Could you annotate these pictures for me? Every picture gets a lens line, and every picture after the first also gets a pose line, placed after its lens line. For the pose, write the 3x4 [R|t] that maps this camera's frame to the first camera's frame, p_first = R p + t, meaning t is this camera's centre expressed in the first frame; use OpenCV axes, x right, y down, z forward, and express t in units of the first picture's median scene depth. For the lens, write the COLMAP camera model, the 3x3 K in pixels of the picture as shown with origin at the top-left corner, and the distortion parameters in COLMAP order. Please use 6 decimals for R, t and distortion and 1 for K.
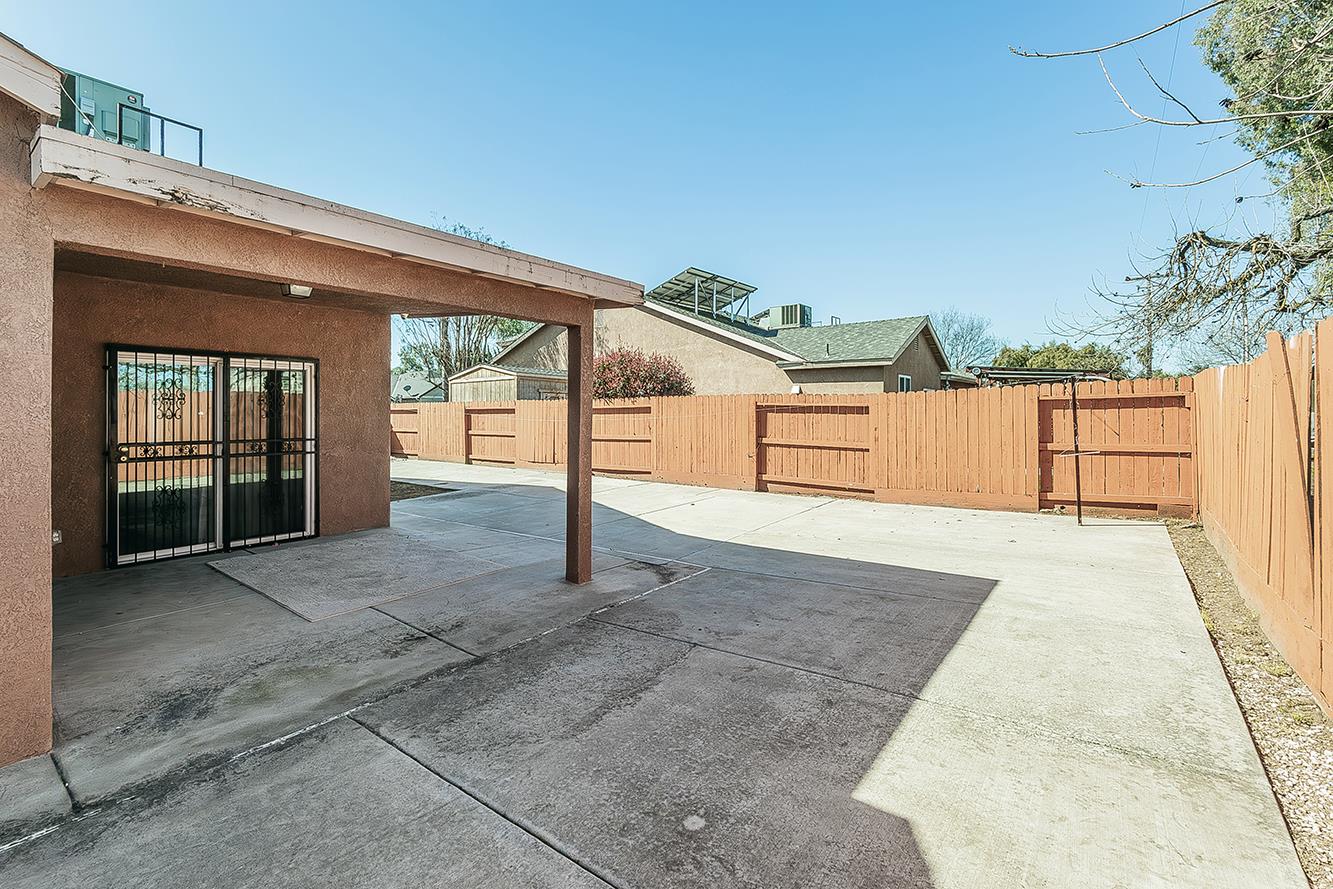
lens RADIAL K [[594.3, 0, 664.6], [0, 594.3, 411.5], [0, 0, 1]] dist [0.003136, -0.001709]
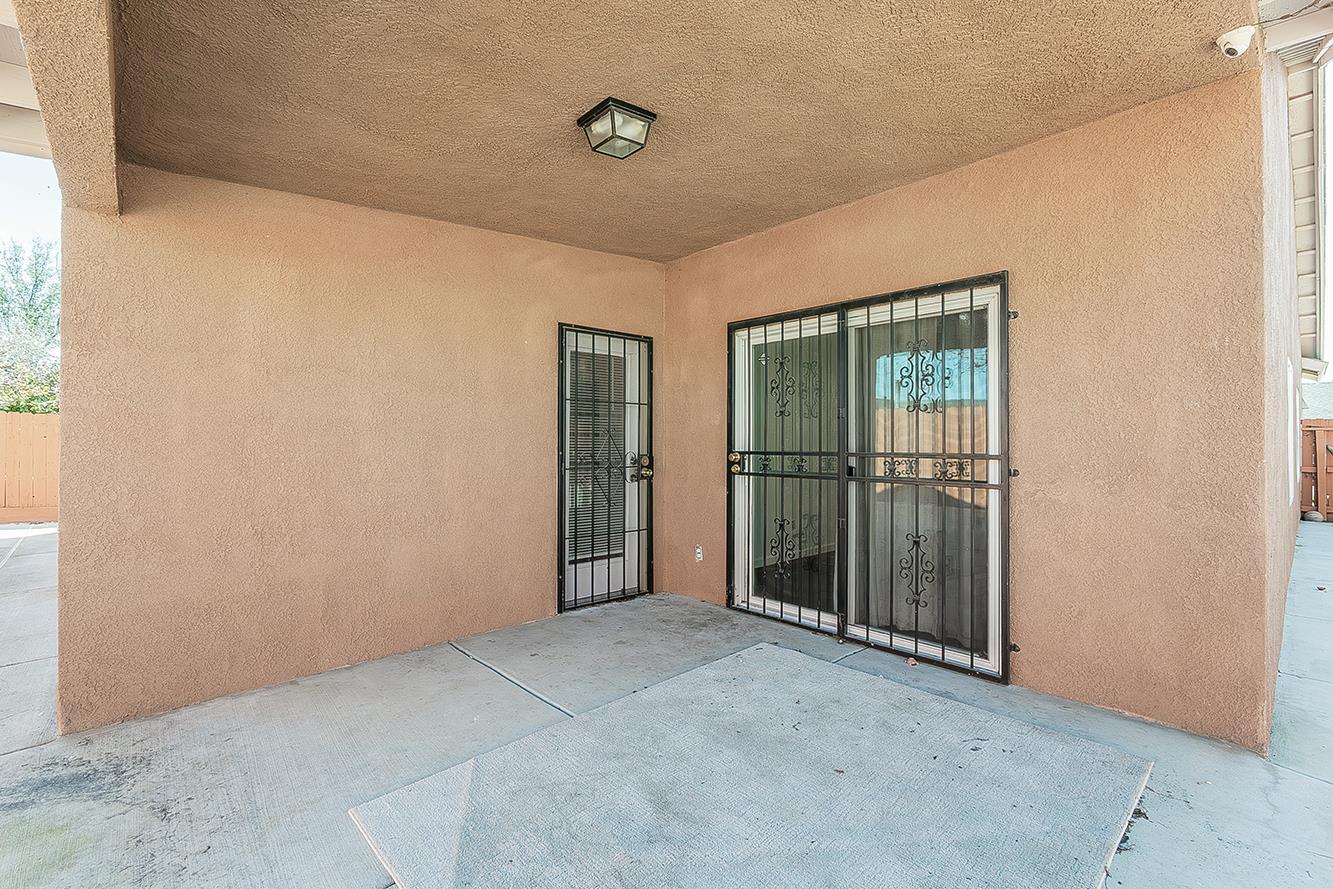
lens RADIAL K [[594.3, 0, 633.6], [0, 594.3, 436.6], [0, 0, 1]] dist [0.003136, -0.001709]
pose [[-0.180178, -0.010095, -0.983582, -0.097720], [-0.003865, 0.999947, -0.009555, 0.034596], [0.983626, 0.002080, -0.180207, 0.779608]]
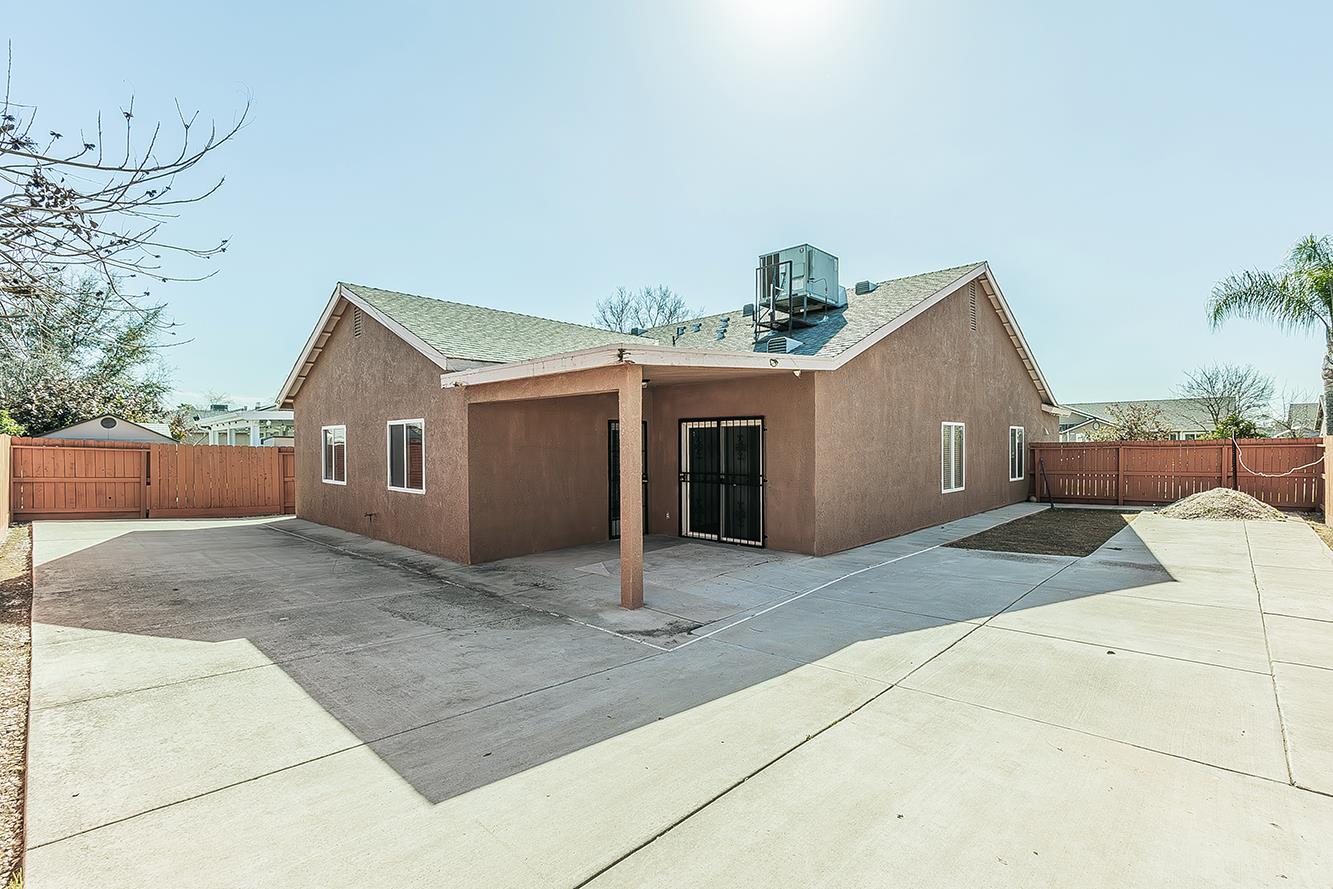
lens RADIAL K [[594.3, 0, 668.9], [0, 594.3, 449.4], [0, 0, 1]] dist [0.003136, -0.001709]
pose [[-0.104132, 0.009700, -0.994516, 0.751806], [0.004428, 0.999947, 0.009290, -0.026261], [0.994554, -0.003437, -0.104169, 0.893980]]
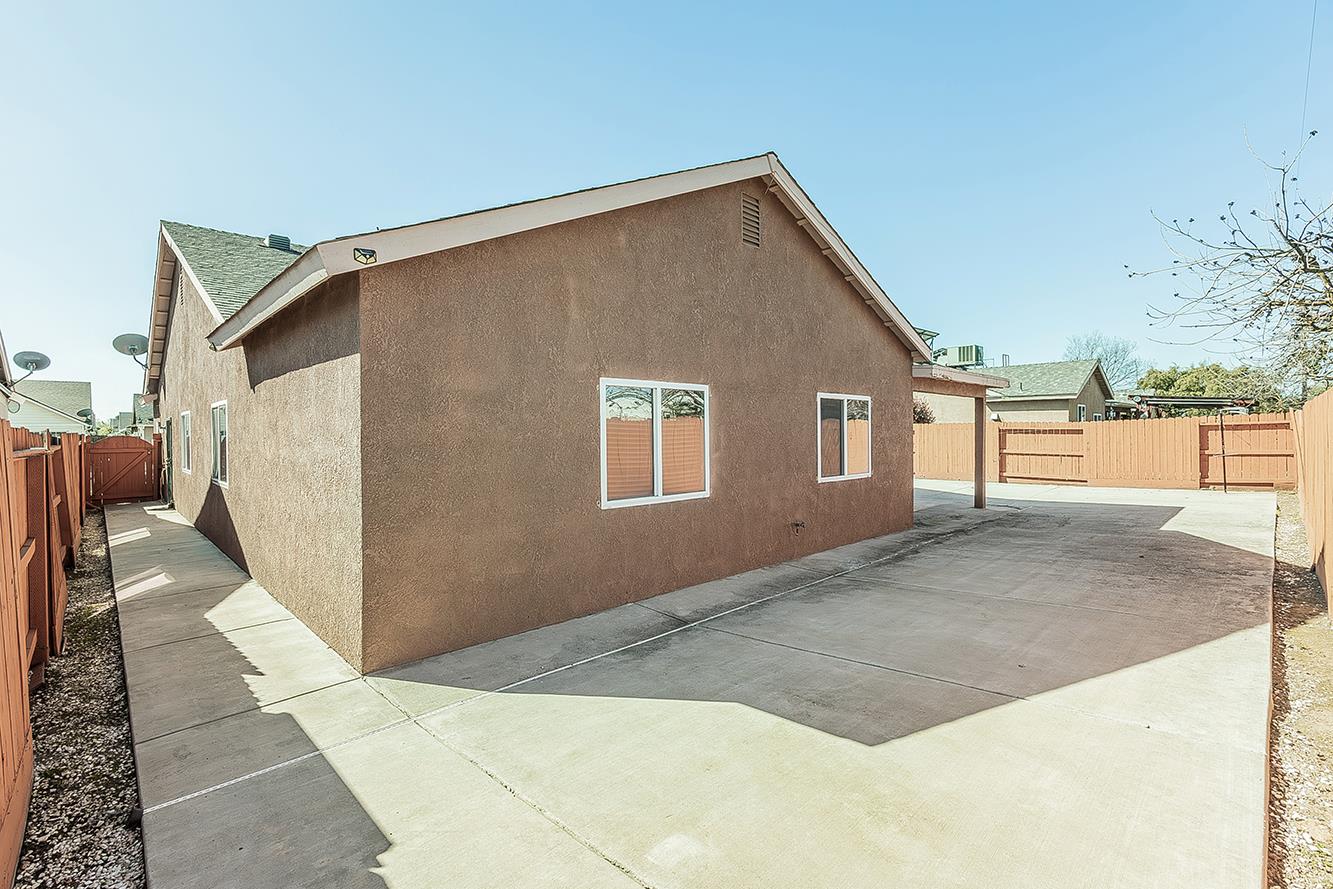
lens RADIAL K [[594.3, 0, 673.4], [0, 594.3, 436.2], [0, 0, 1]] dist [0.003136, -0.001709]
pose [[0.989287, -0.007020, -0.145816, -0.728641], [0.008014, 0.999948, 0.006231, -0.012637], [0.145765, -0.007333, 0.989292, -1.078589]]
